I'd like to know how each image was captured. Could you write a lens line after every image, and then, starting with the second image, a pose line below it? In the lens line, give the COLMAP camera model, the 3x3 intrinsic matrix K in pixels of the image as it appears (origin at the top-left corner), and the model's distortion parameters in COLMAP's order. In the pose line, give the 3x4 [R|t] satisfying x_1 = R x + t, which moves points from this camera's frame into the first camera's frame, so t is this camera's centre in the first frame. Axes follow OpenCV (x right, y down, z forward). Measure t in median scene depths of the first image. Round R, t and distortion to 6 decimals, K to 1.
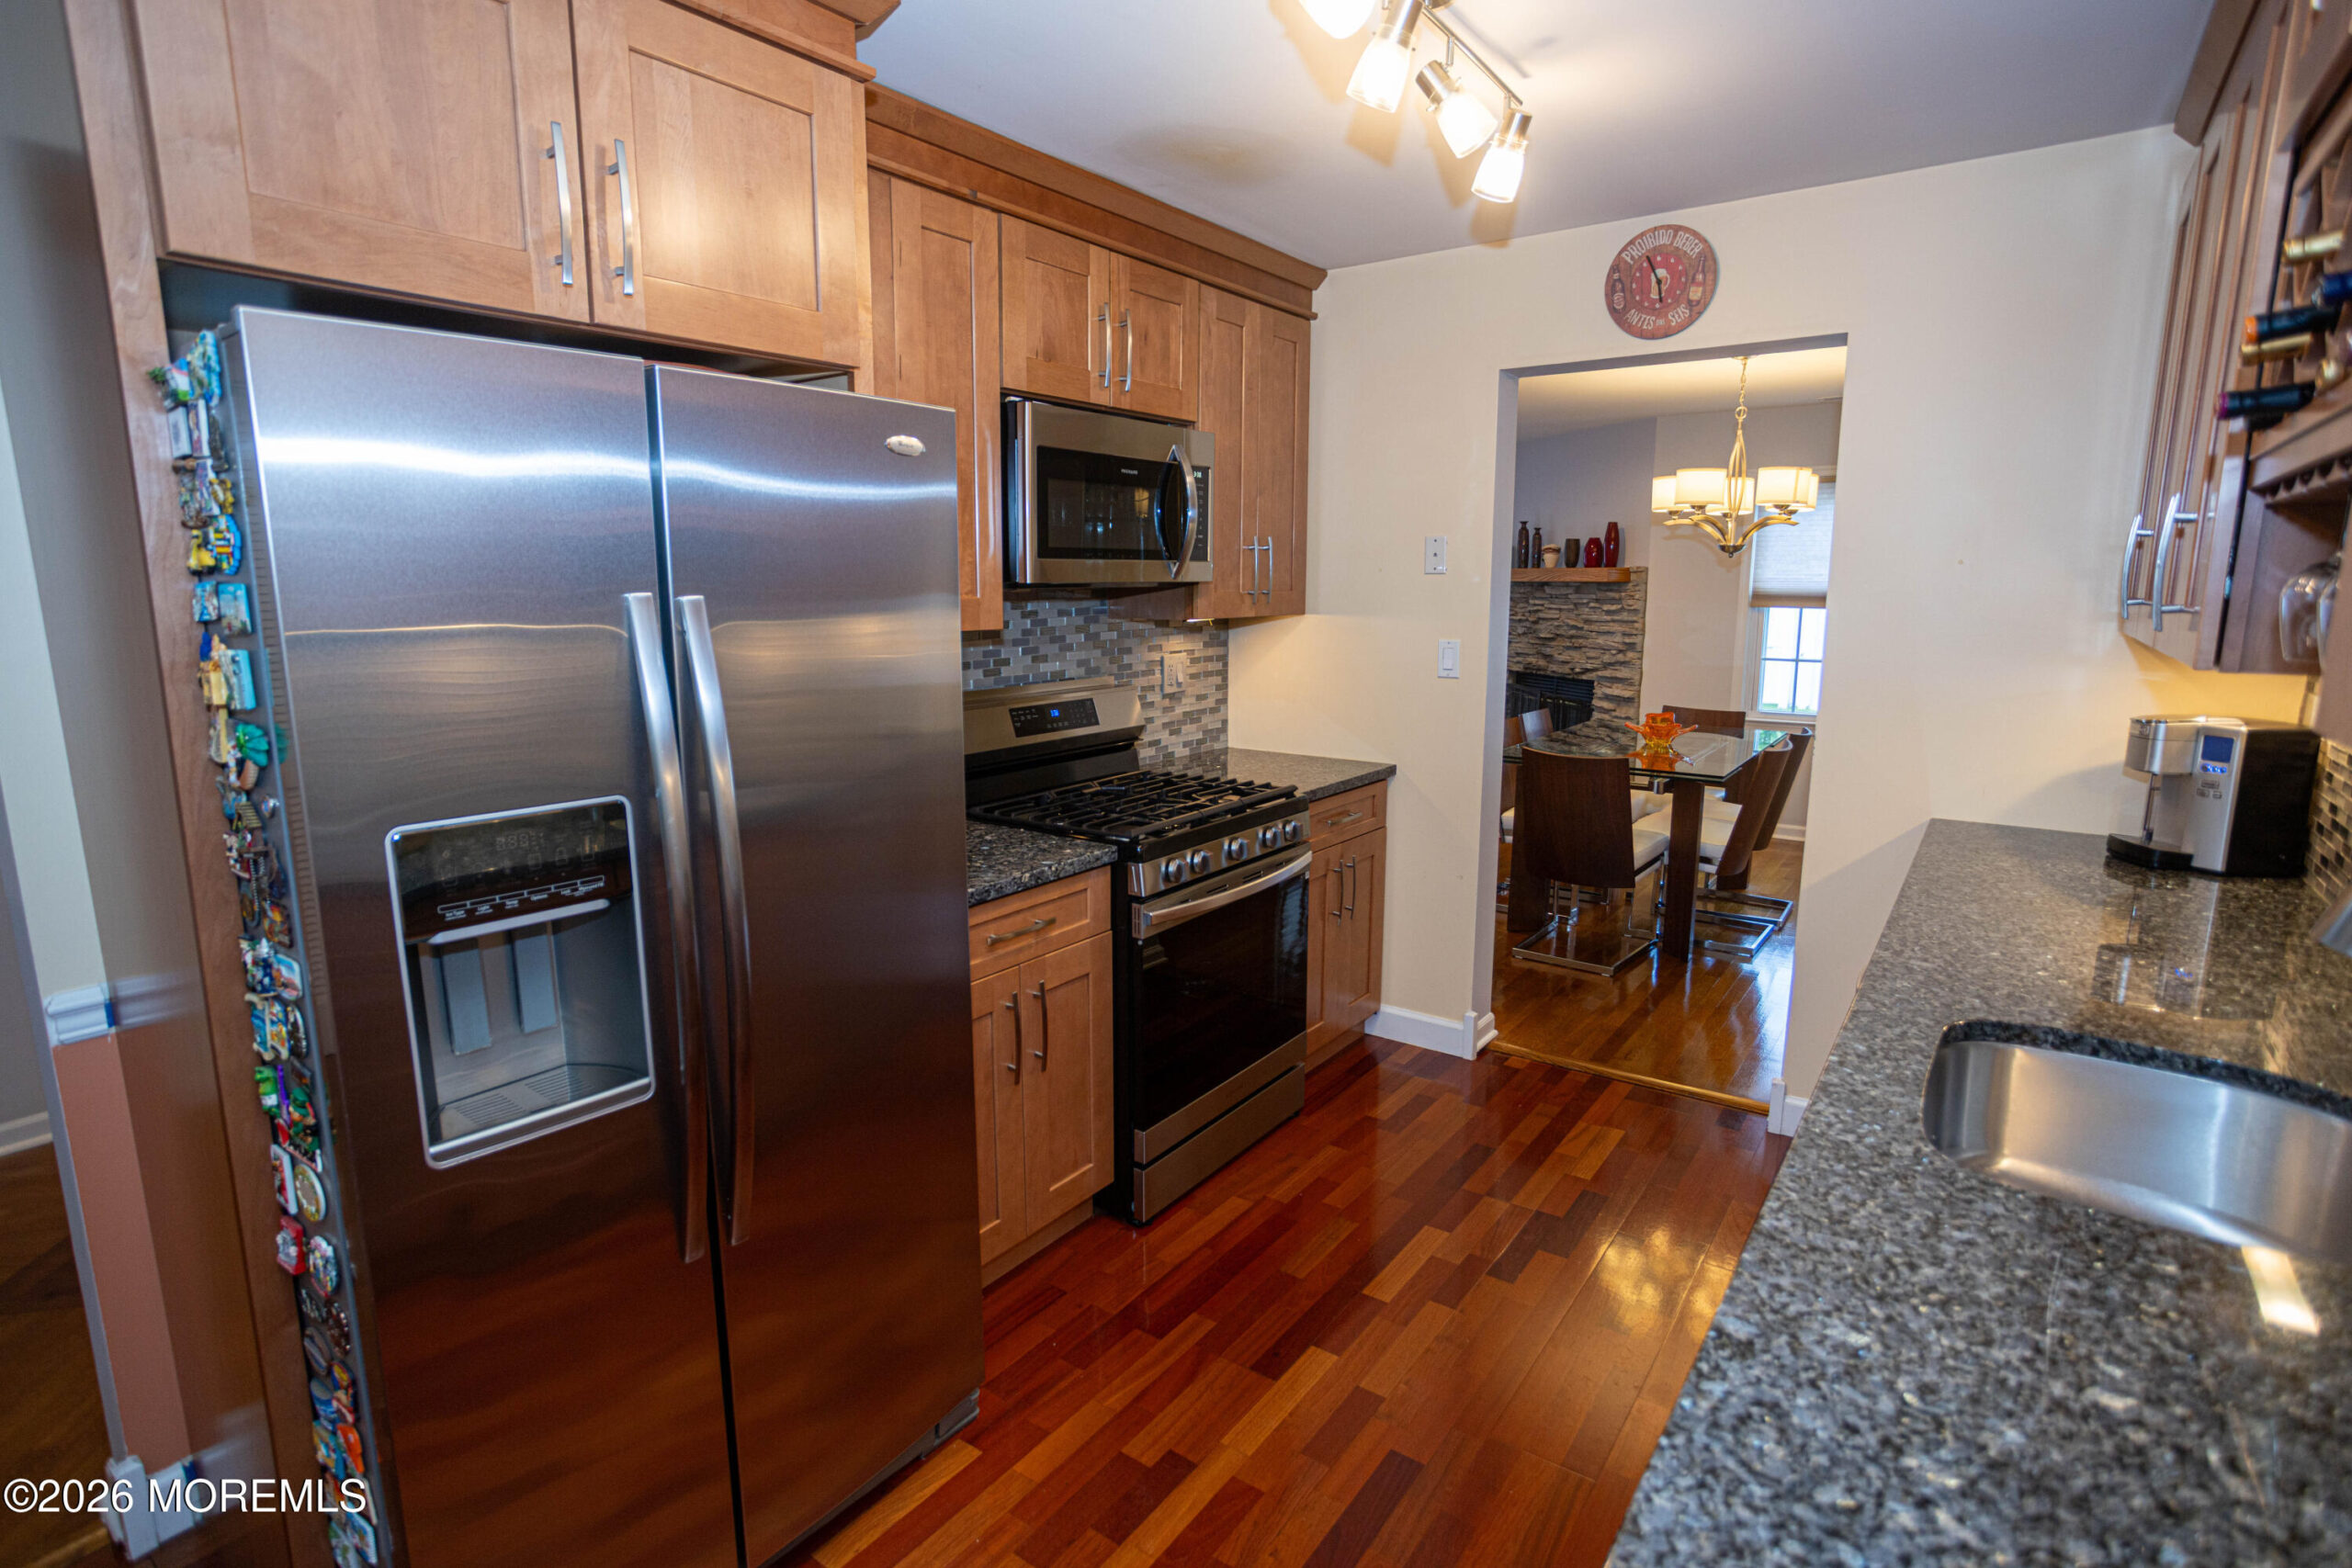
lens RADIAL K [[1170.7, 0, 1186.7], [0, 1170.7, 772.7], [0, 0, 1]] dist [-0.049385, 0.025454]
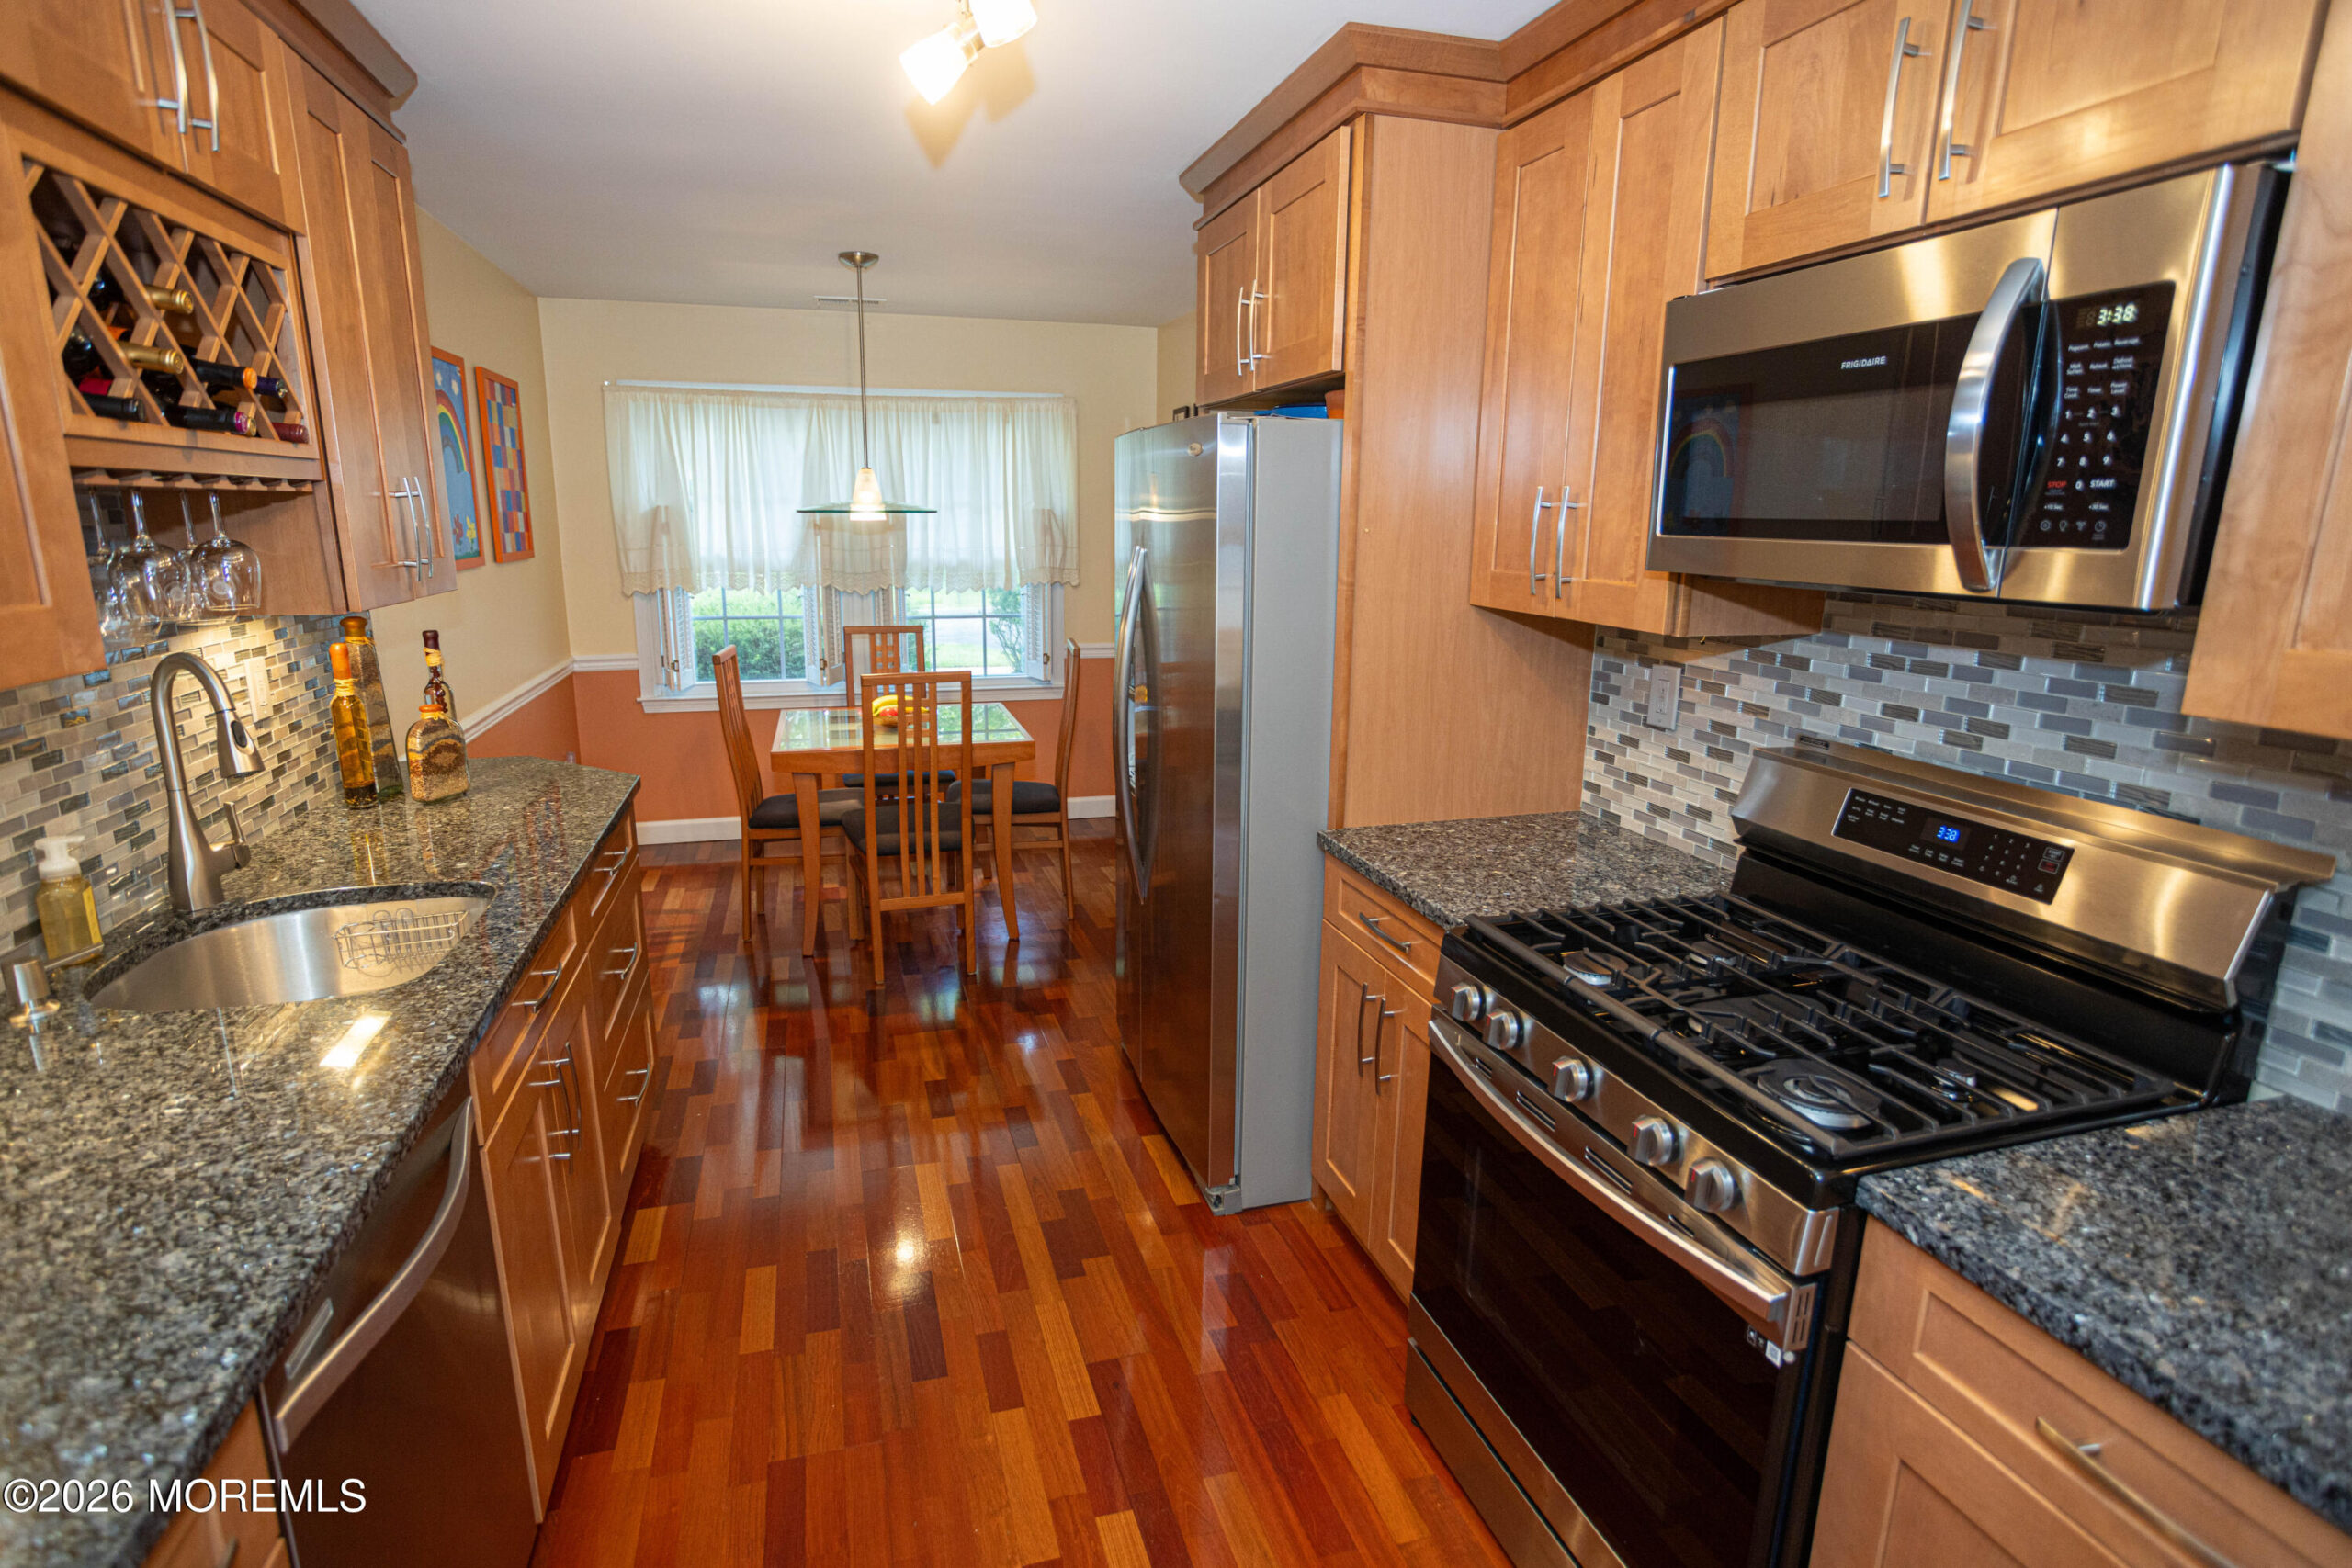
lens RADIAL K [[1170.7, 0, 1155.8], [0, 1170.7, 781.6], [0, 0, 1]] dist [-0.049385, 0.025454]
pose [[-0.621620, 0.169117, -0.764845, 0.440478], [-0.138826, 0.937174, 0.320050, -0.166919], [0.770919, 0.305130, -0.559089, 0.889395]]
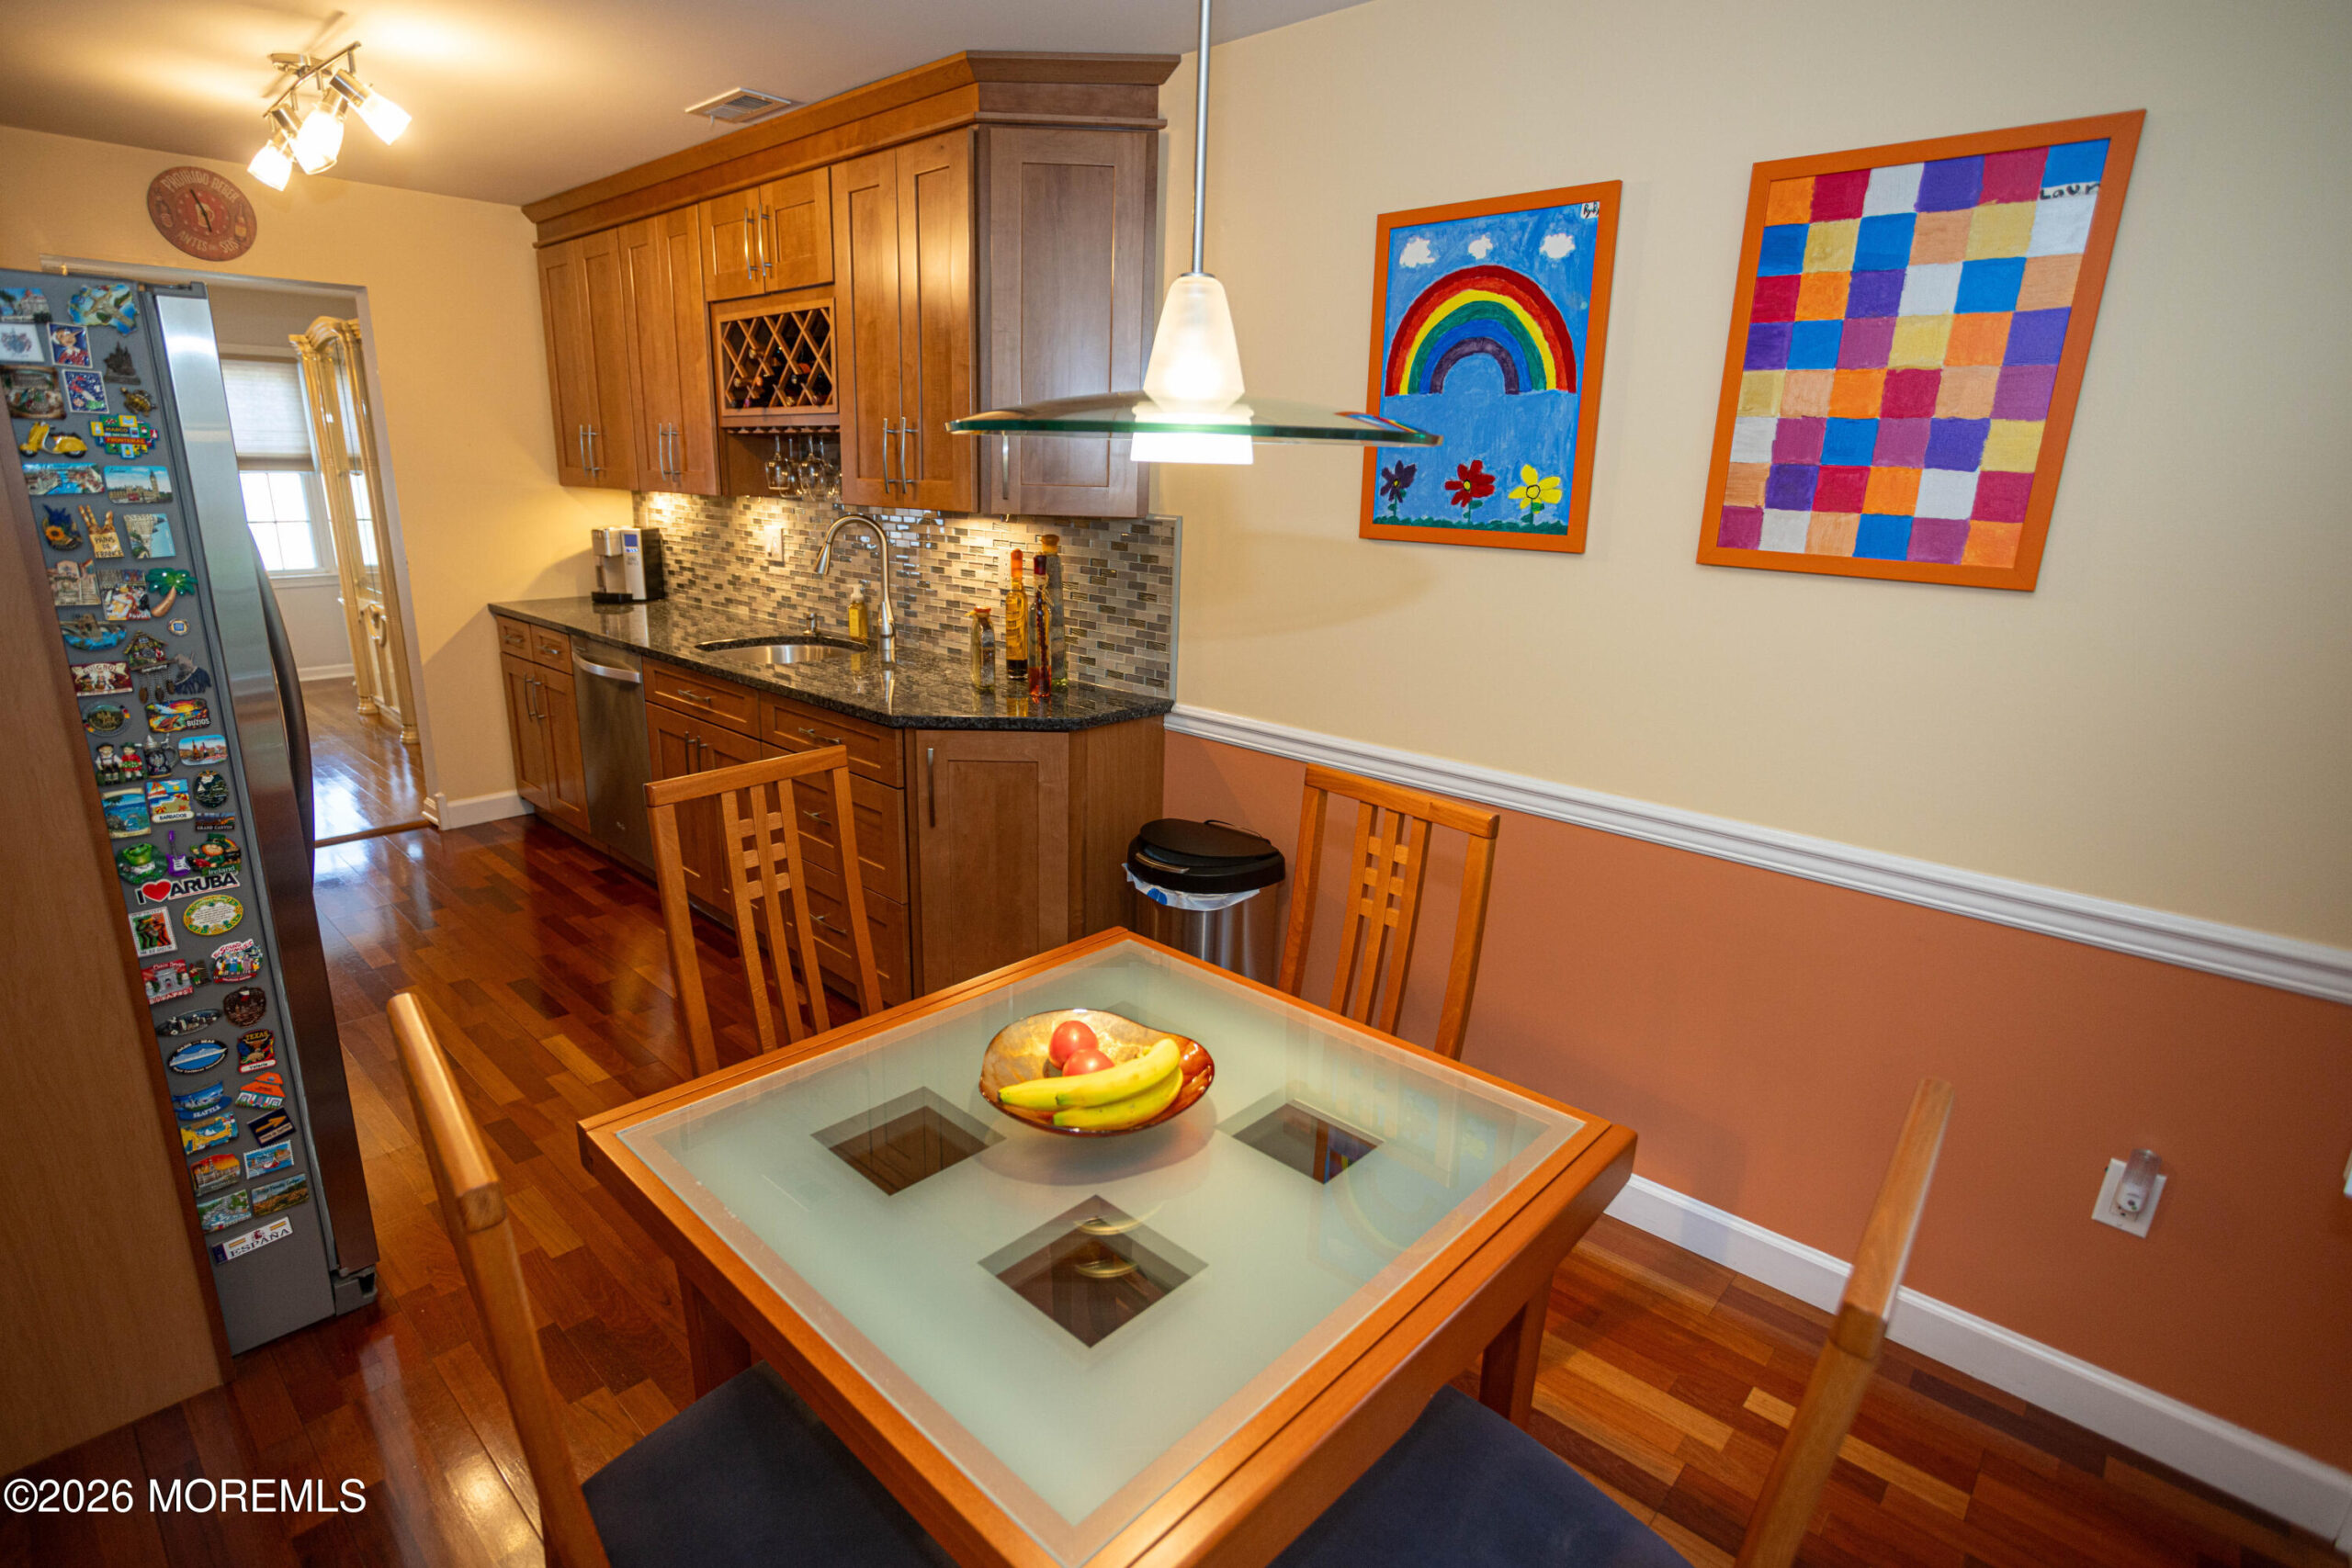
lens RADIAL K [[1170.7, 0, 1133.4], [0, 1170.7, 777.3], [0, 0, 1]] dist [-0.049385, 0.025454]
pose [[0.139905, -0.260407, 0.955309, -0.702312], [0.141469, 0.960156, 0.241011, 0.009320], [-0.980007, 0.101428, 0.171170, -0.132032]]
